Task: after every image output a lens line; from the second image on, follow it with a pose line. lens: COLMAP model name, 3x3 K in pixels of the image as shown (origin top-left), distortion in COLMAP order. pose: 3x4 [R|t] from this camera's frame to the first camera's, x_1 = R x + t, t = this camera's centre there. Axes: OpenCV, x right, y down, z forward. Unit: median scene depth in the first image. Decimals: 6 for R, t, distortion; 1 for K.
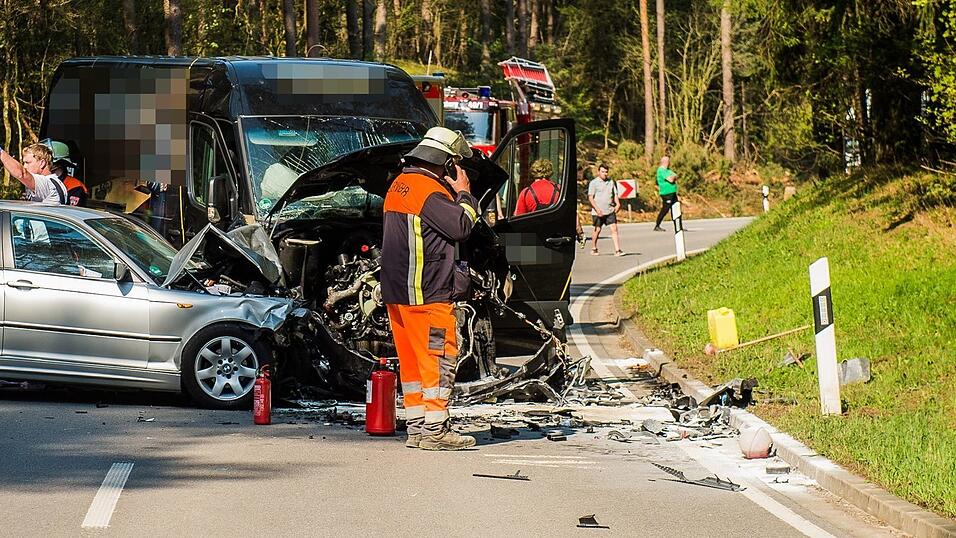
lens RADIAL K [[4381.3, 0, 478.0], [0, 4381.3, 269.9], [0, 0, 1]] dist [-0.268638, 0.000000]
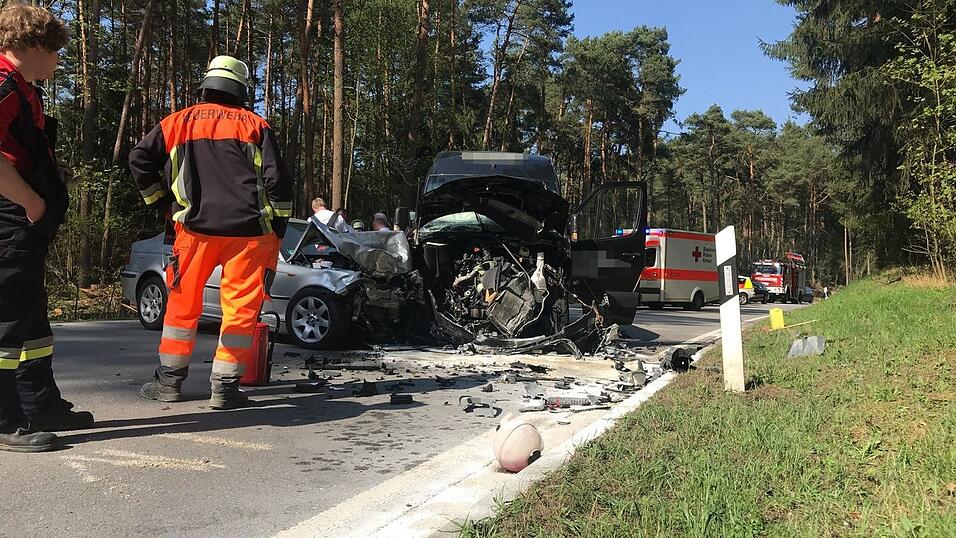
lens RADIAL K [[803.8, 0, 491.8], [0, 803.8, 246.8], [0, 0, 1]] dist [0.032865, -0.007351]
pose [[0.923841, 0.005850, -0.382731, 0.090025], [-0.037354, 0.996488, -0.074936, 0.015594], [0.380949, 0.083526, 0.920816, 0.743280]]
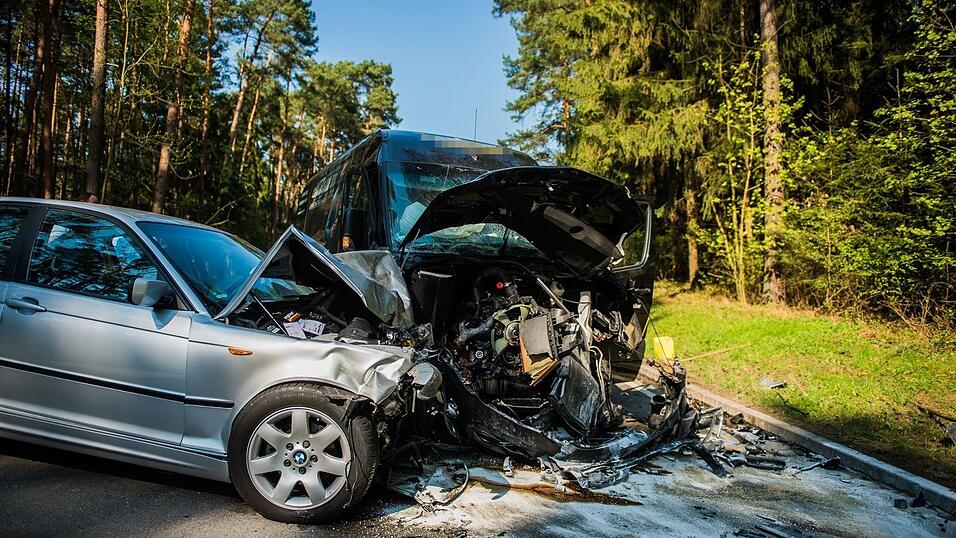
lens RADIAL K [[651.7, 0, 480.5], [0, 651.7, 270.7], [0, 0, 1]] dist [-0.048830, -0.003295]
pose [[0.998672, 0.048523, 0.017305, -0.033052], [-0.047482, 0.997289, -0.056219, 0.000124], [-0.019986, 0.055323, 0.998268, 0.862132]]
